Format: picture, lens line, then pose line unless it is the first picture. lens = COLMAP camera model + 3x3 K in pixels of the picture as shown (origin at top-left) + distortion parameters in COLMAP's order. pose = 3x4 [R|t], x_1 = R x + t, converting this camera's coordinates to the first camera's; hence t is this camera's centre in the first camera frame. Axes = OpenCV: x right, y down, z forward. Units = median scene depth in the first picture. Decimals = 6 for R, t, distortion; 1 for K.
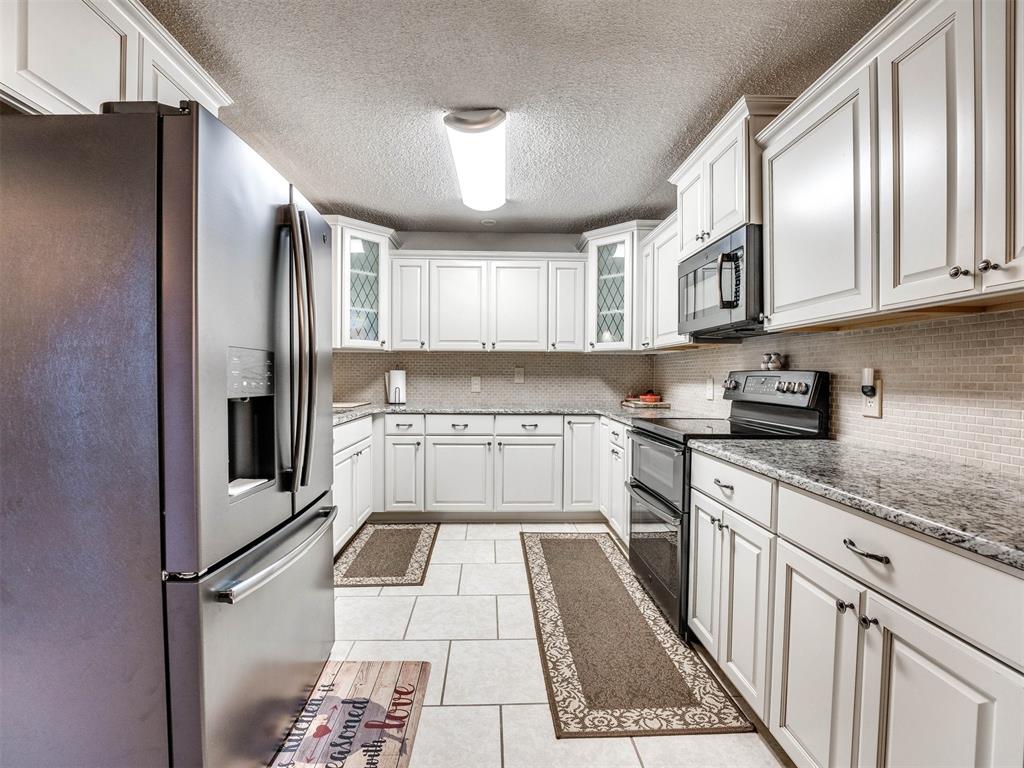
lens RADIAL K [[498.7, 0, 515.5], [0, 498.7, 382.6], [0, 0, 1]] dist [-0.041025, 0.000015]
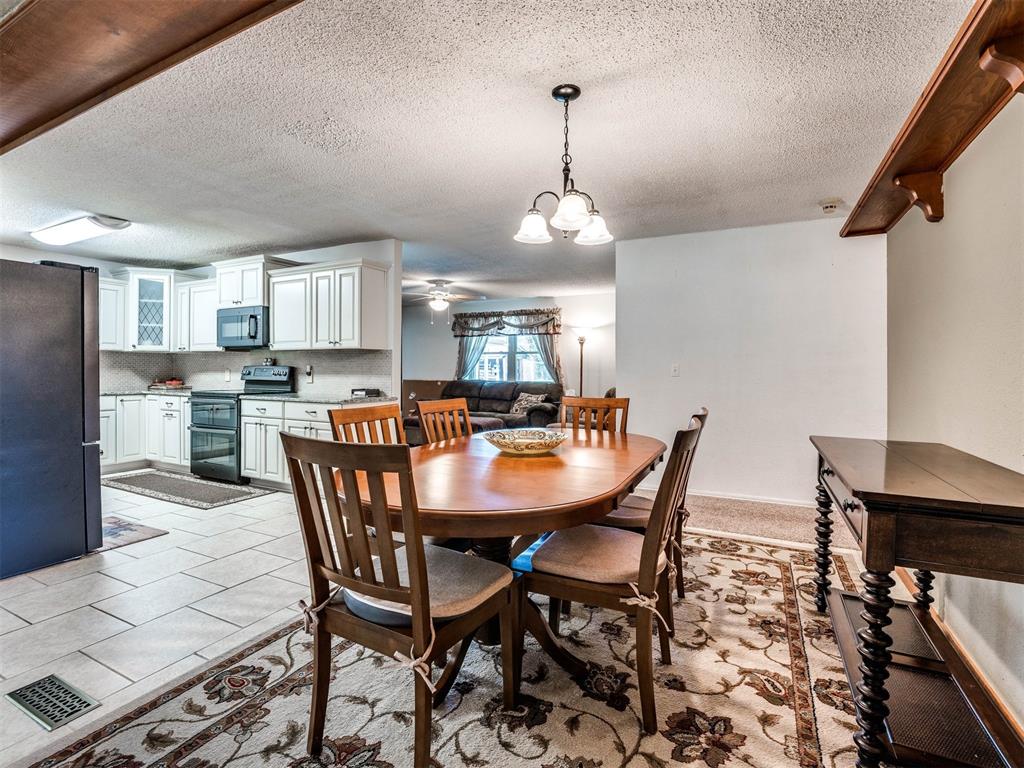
lens RADIAL K [[480.9, 0, 519.1], [0, 480.9, 376.1], [0, 0, 1]] dist [-0.026294, 0.001567]
pose [[0.492652, -0.013158, 0.870127, -0.881368], [0.008925, 0.999909, 0.010067, 0.011305], [-0.870181, 0.002806, 0.492725, -1.156577]]
